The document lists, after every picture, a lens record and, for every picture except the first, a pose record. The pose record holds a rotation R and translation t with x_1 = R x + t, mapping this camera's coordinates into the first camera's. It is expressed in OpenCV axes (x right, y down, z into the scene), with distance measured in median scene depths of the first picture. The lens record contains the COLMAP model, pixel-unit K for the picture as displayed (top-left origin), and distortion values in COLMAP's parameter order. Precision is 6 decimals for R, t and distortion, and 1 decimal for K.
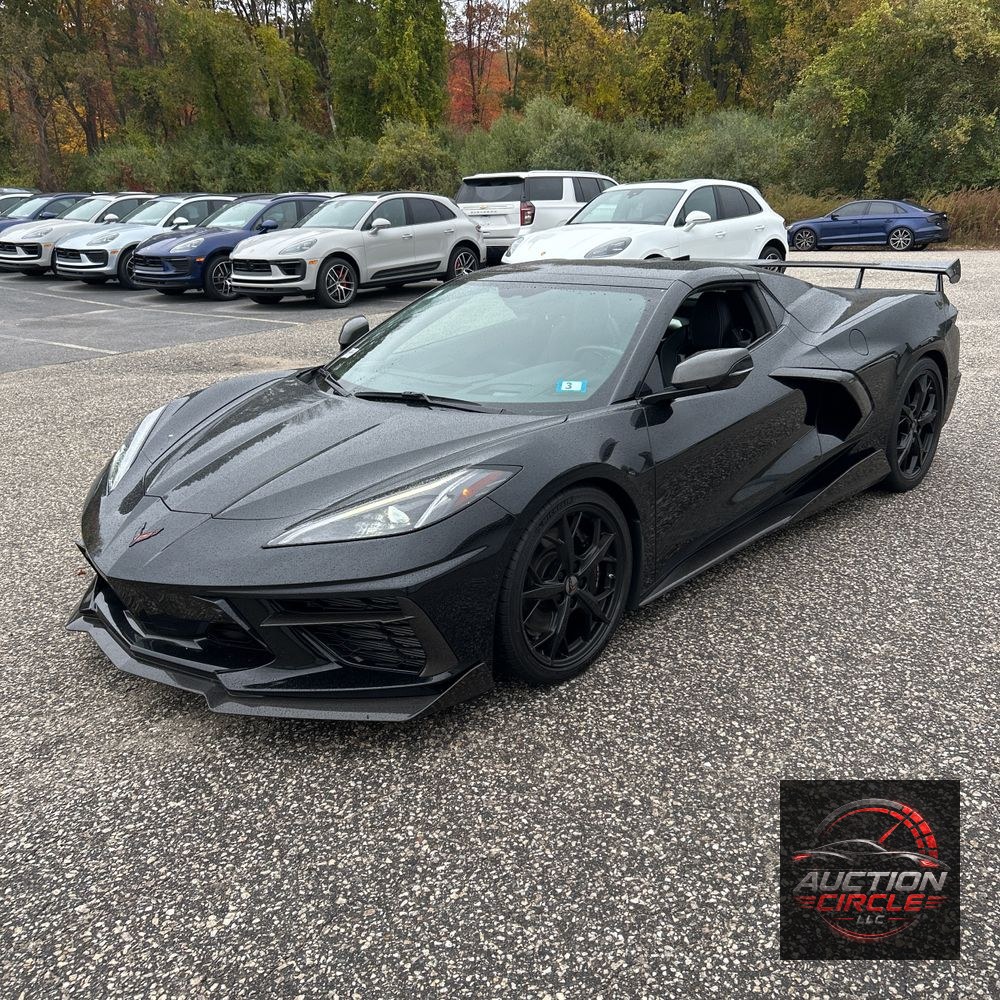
lens RADIAL K [[1025.2, 0, 508.8], [0, 1025.2, 501.8], [0, 0, 1]] dist [0.047844, -0.044503]
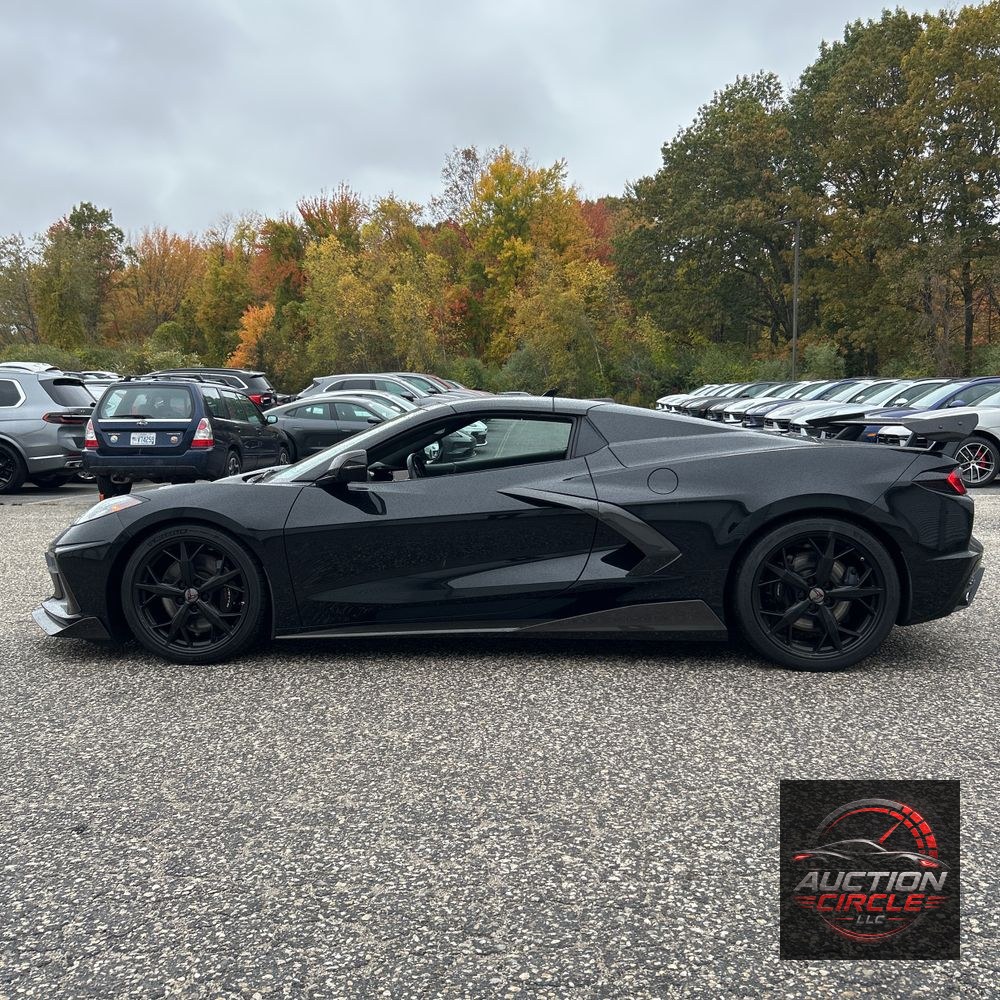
lens RADIAL K [[1021.6, 0, 500.0], [0, 1021.6, 500.0], [0, 0, 1]] dist [0.119042, -0.304009]
pose [[0.625467, 0.090730, -0.774958, 0.249651], [-0.230424, 0.970396, -0.072363, -0.007278], [0.745450, 0.223829, 0.627857, 0.067767]]
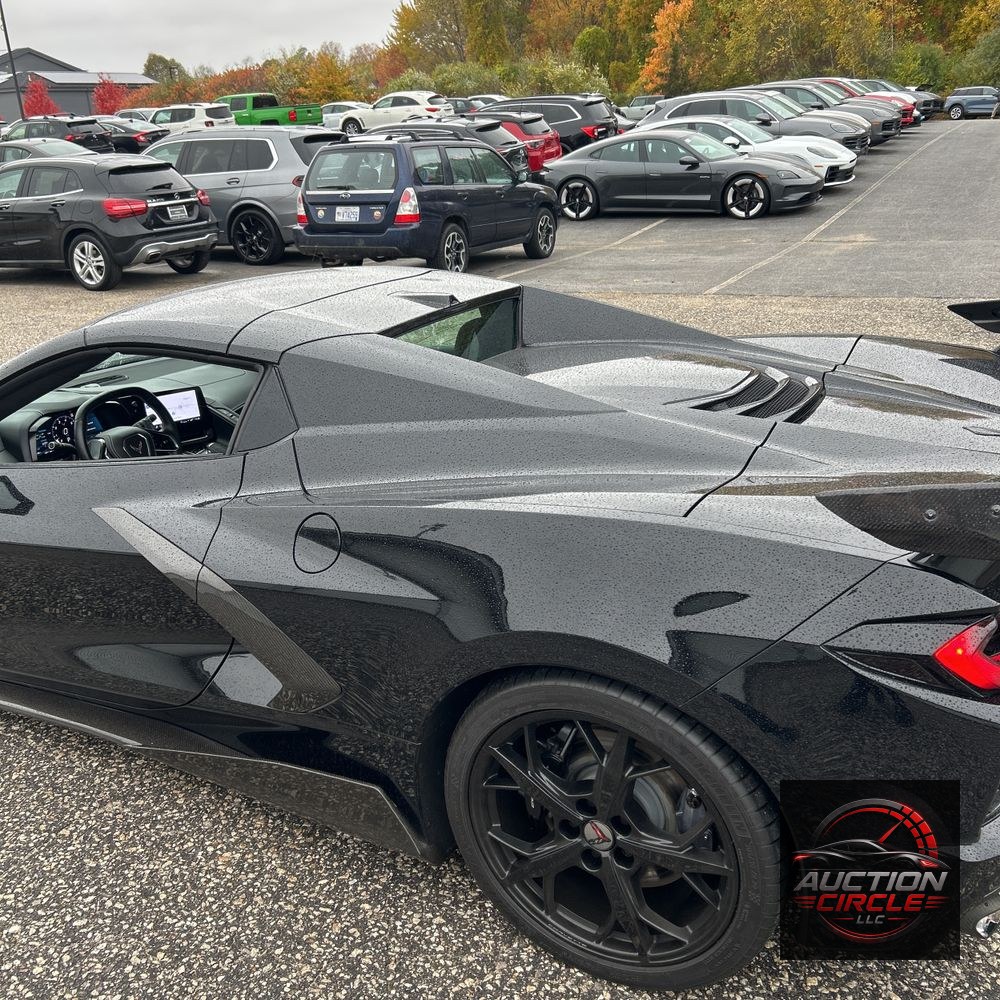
lens RADIAL K [[1009.5, 0, 493.5], [0, 1009.5, 502.2], [0, 0, 1]] dist [0.062292, -0.067408]
pose [[0.240591, 0.351485, -0.904751, 0.192173], [-0.234956, 0.925499, 0.297066, -0.081691], [0.941760, 0.141105, 0.305250, 0.232167]]
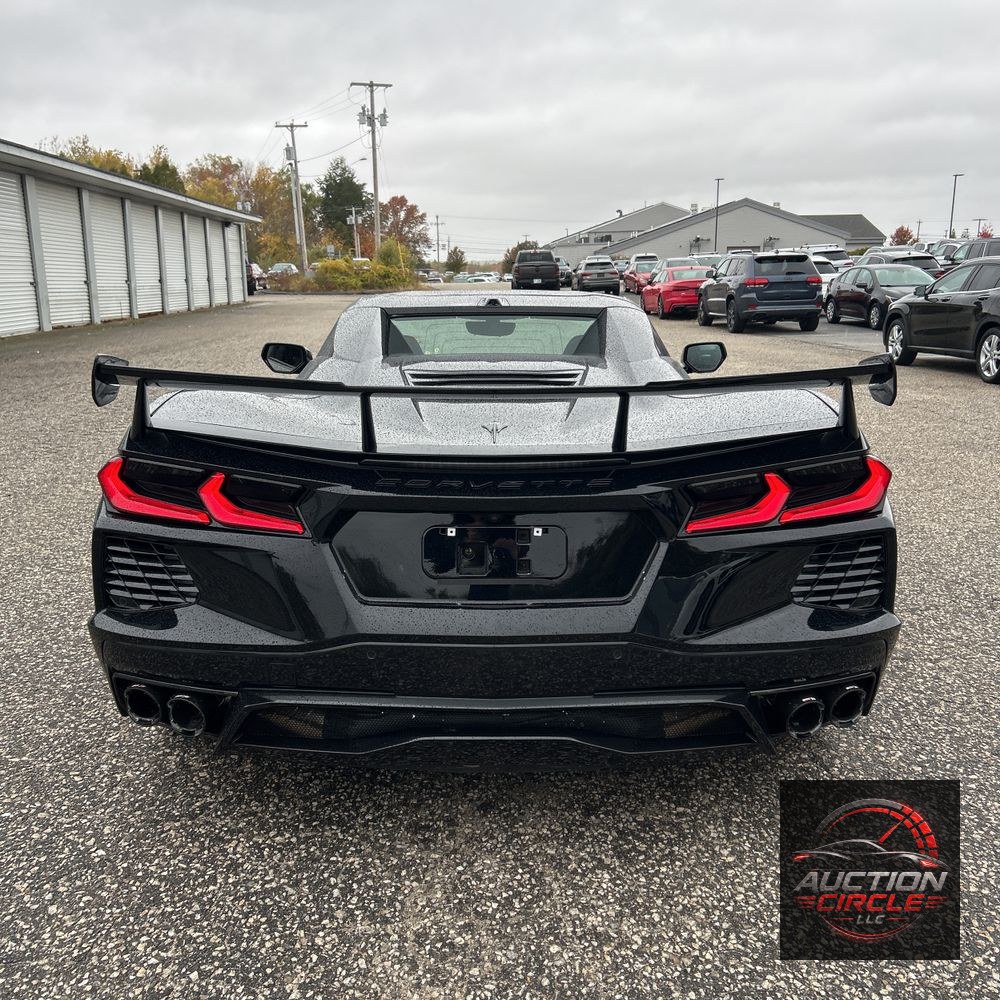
lens RADIAL K [[1025.2, 0, 508.8], [0, 1025.2, 501.8], [0, 0, 1]] dist [0.047844, -0.044503]
pose [[-0.736755, 0.170334, -0.654353, 0.171992], [-0.169654, 0.890224, 0.422752, -0.114157], [0.654530, 0.422478, -0.626979, 0.417604]]
